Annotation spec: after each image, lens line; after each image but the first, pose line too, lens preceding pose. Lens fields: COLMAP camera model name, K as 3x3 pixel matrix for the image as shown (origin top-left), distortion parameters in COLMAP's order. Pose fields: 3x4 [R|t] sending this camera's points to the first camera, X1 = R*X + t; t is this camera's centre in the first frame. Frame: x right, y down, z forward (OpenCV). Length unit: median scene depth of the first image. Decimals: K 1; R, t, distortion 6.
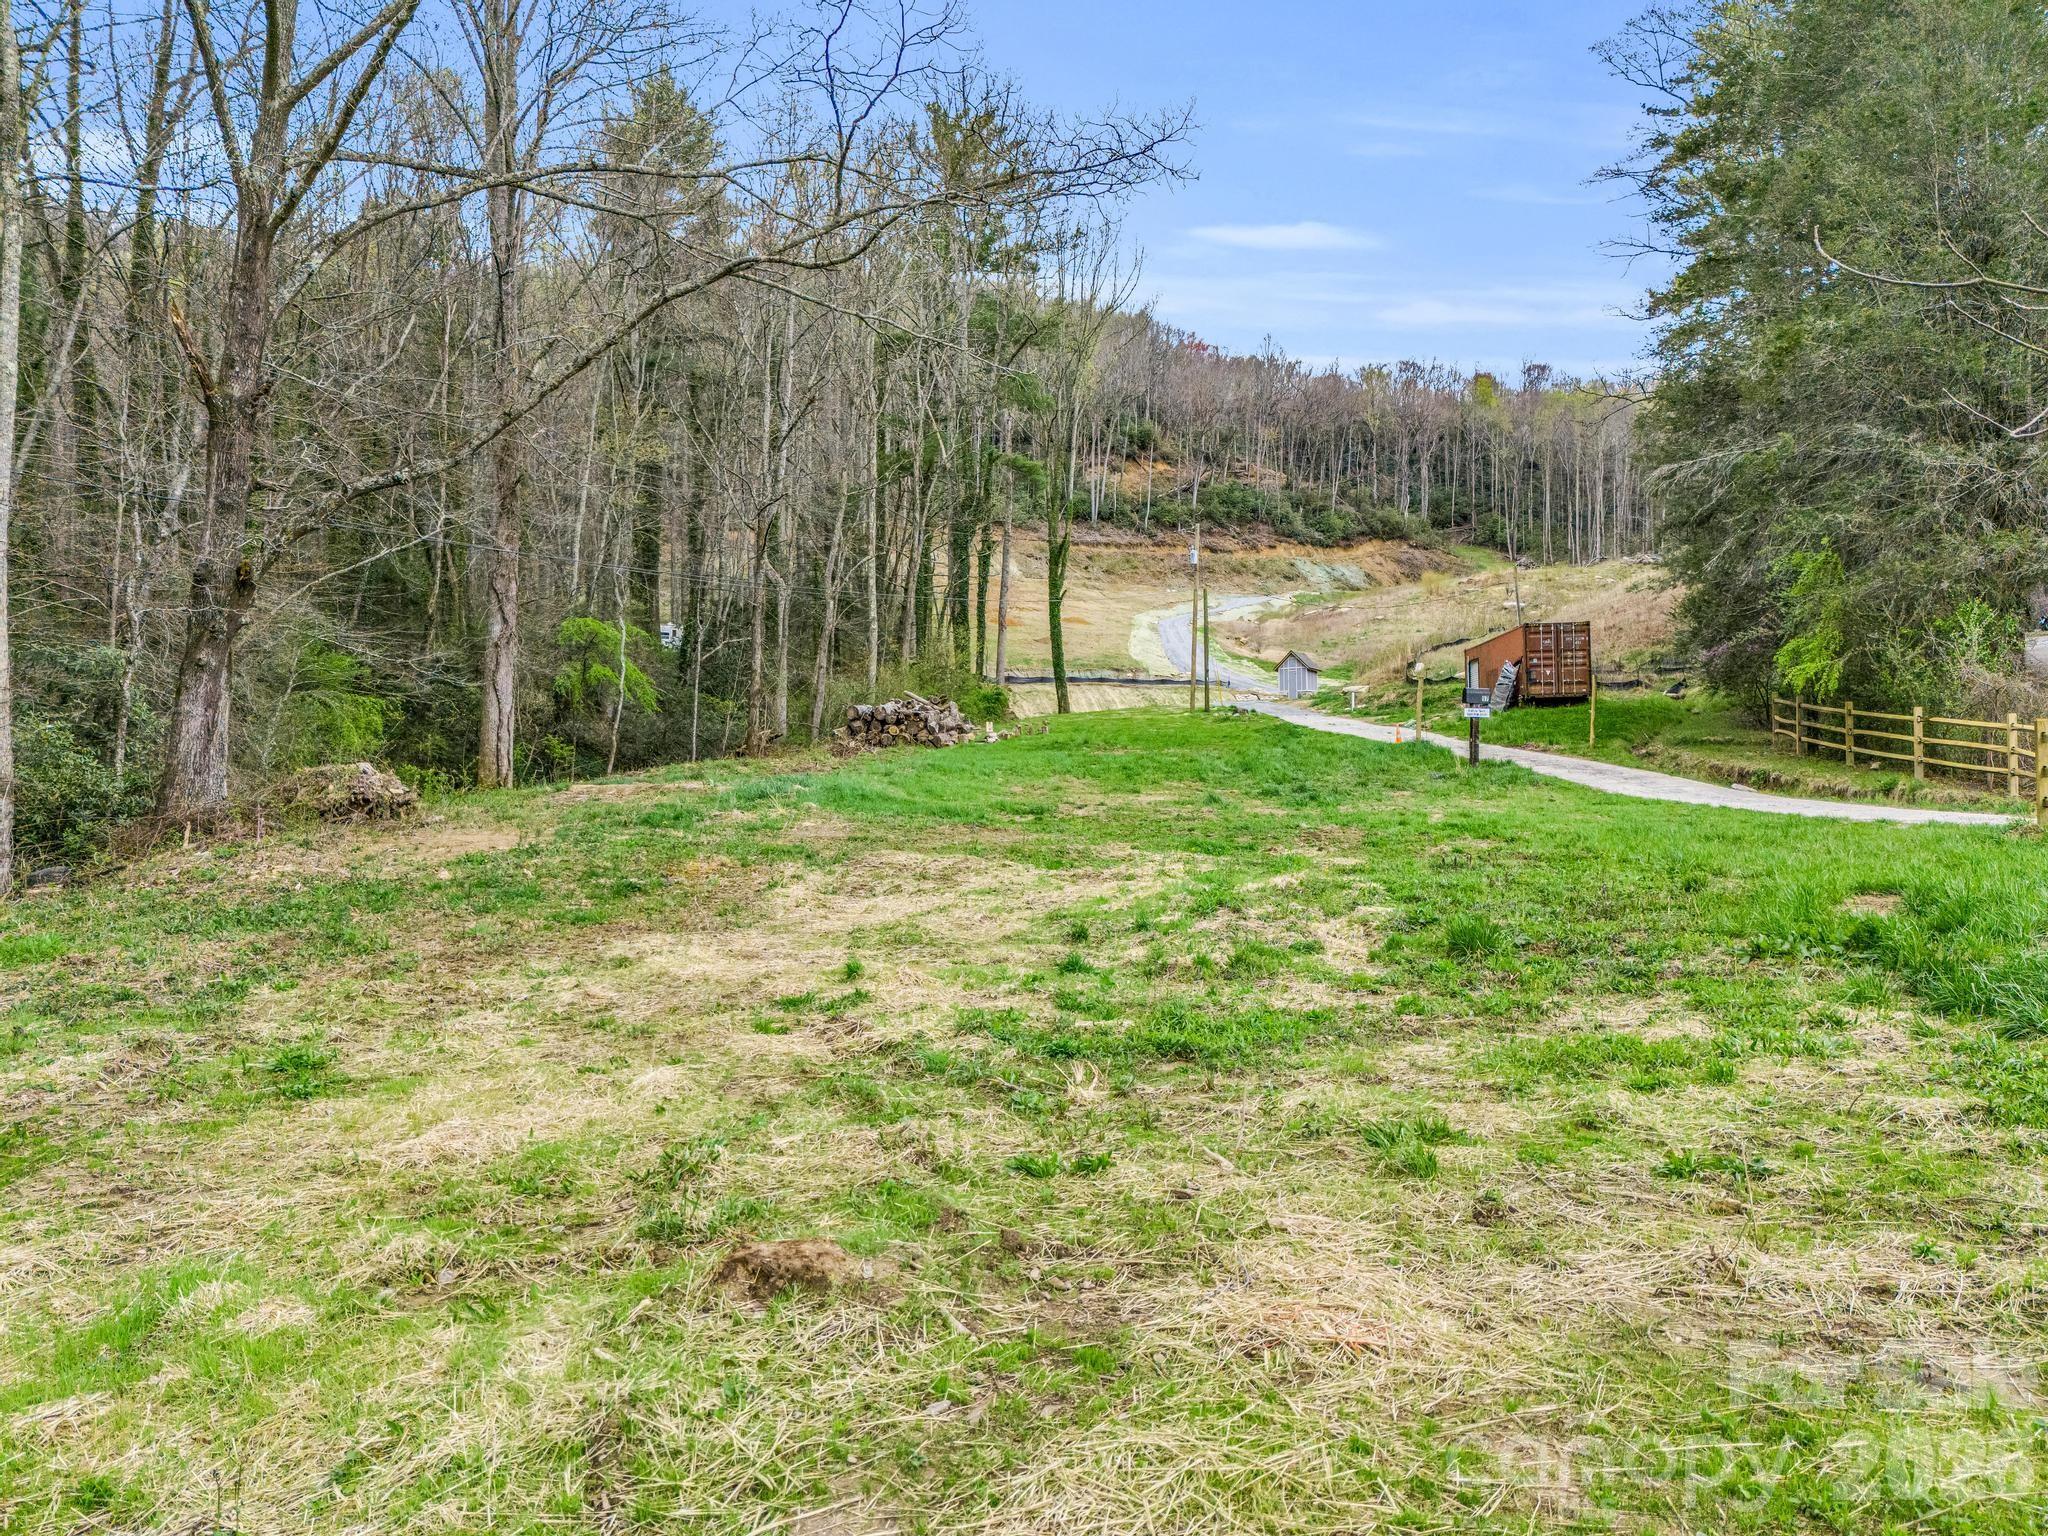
lens RADIAL K [[1562.9, 0, 1024.0], [0, 1562.9, 768.0], [0, 0, 1]] dist [0.055248, -0.000535]
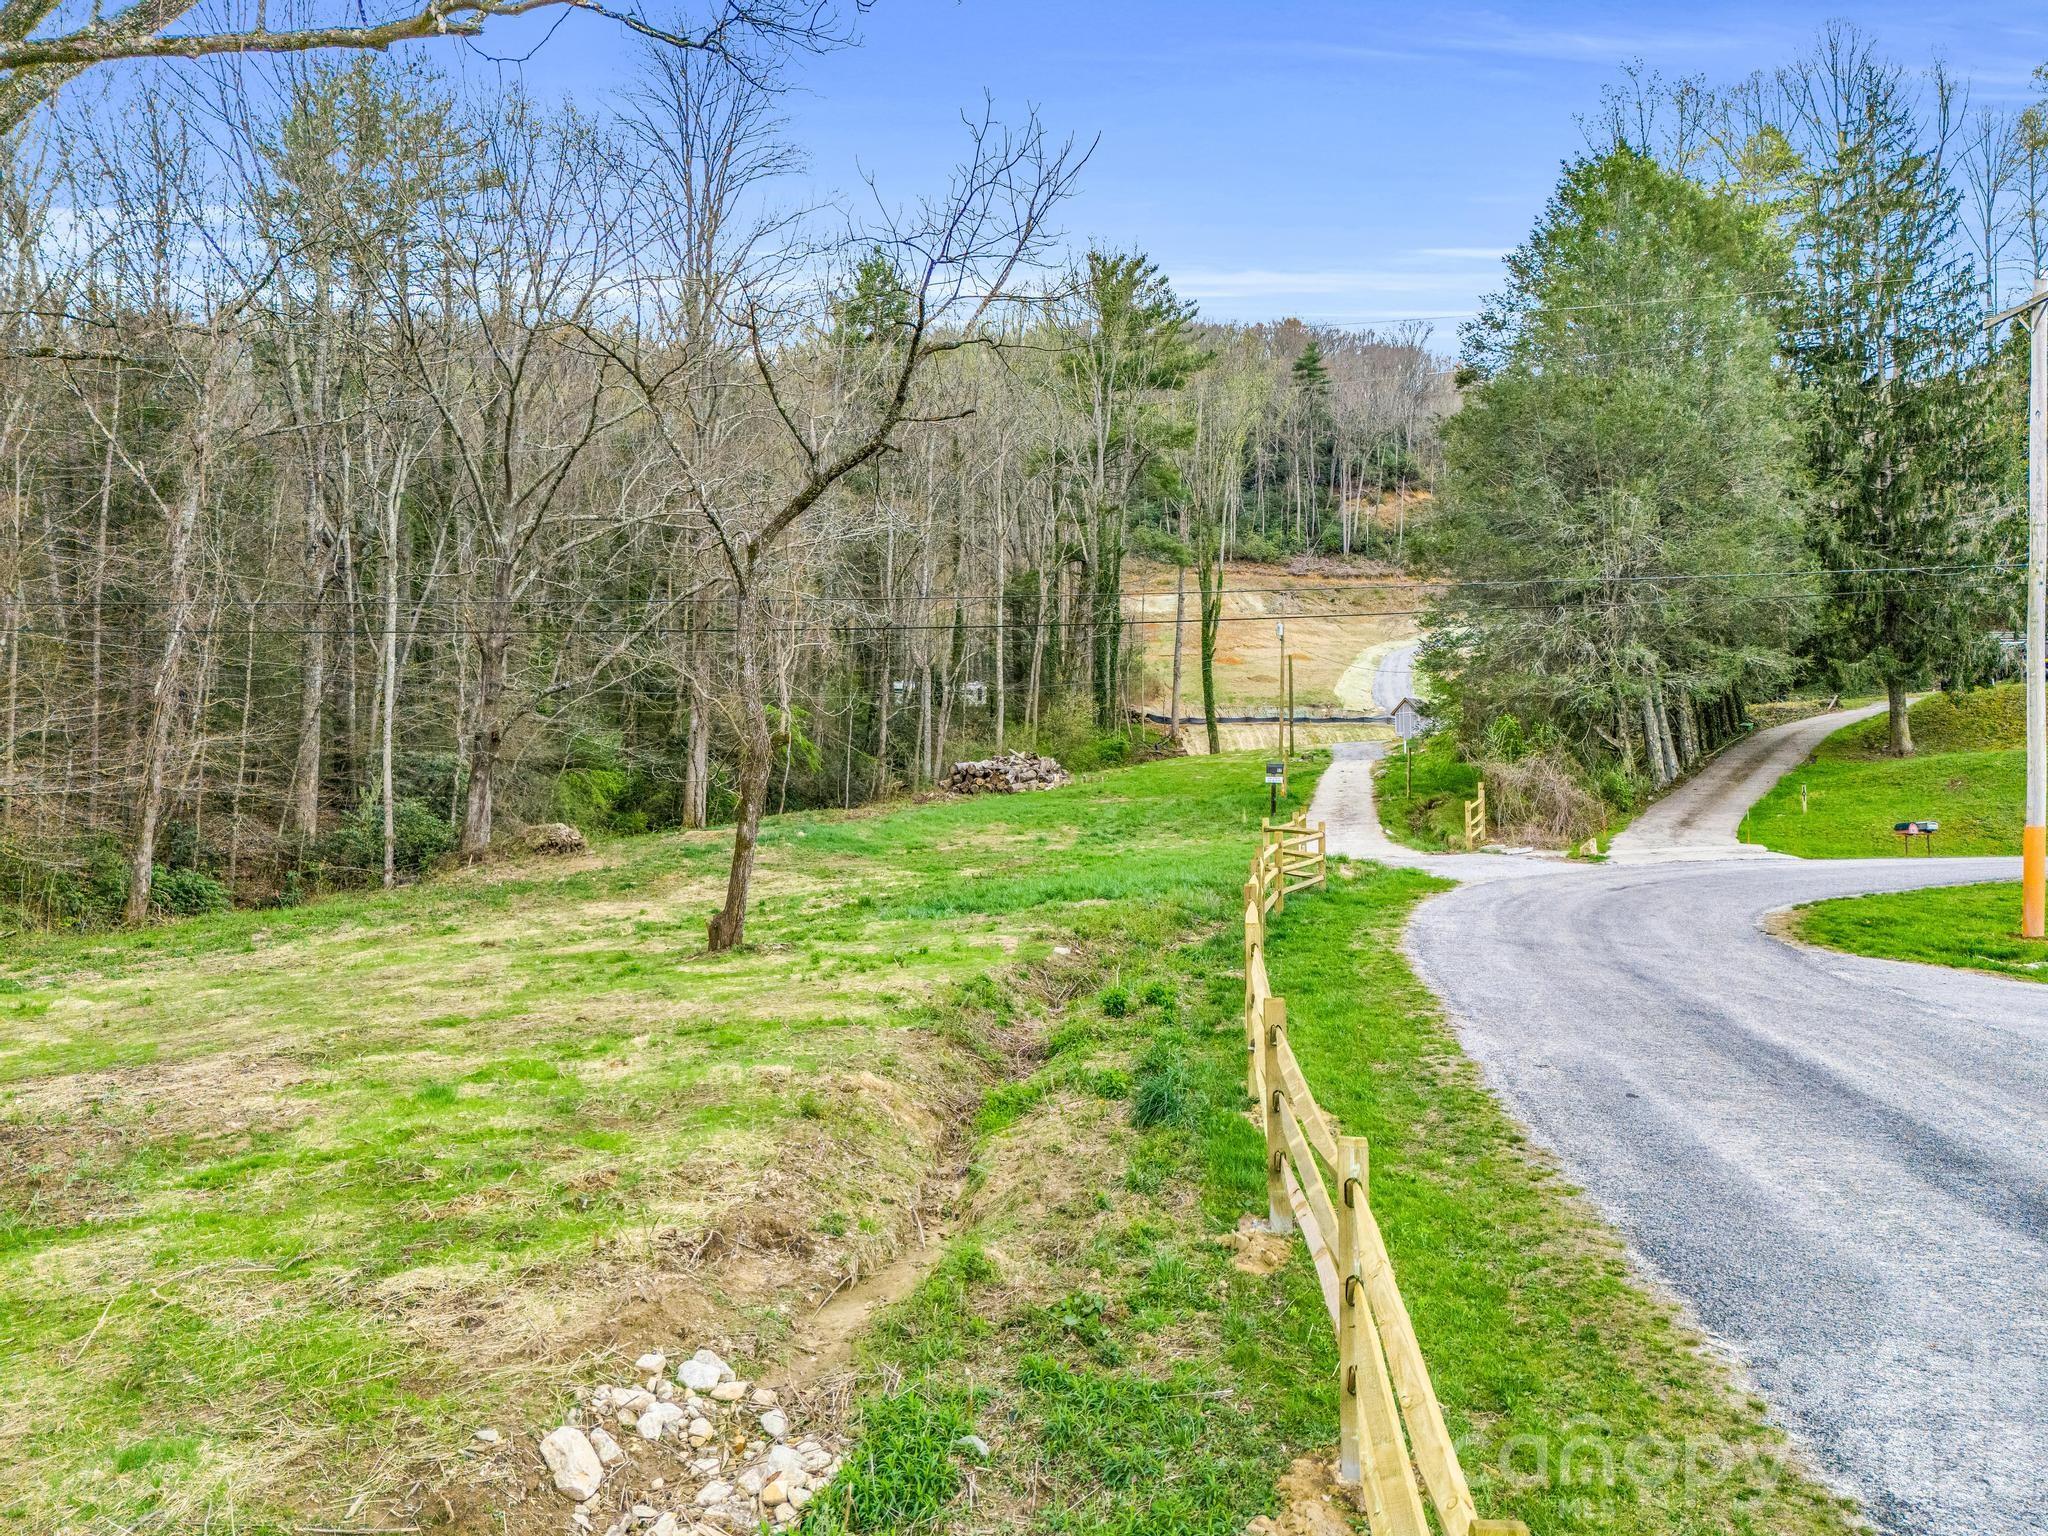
lens RADIAL K [[1562.9, 0, 1024.0], [0, 1562.9, 768.0], [0, 0, 1]] dist [0.055248, -0.000535]
pose [[0.979349, -0.008348, -0.202003, 0.228354], [0.006013, 0.999908, -0.012170, -0.019109], [0.202086, 0.010704, 0.979309, -0.332619]]
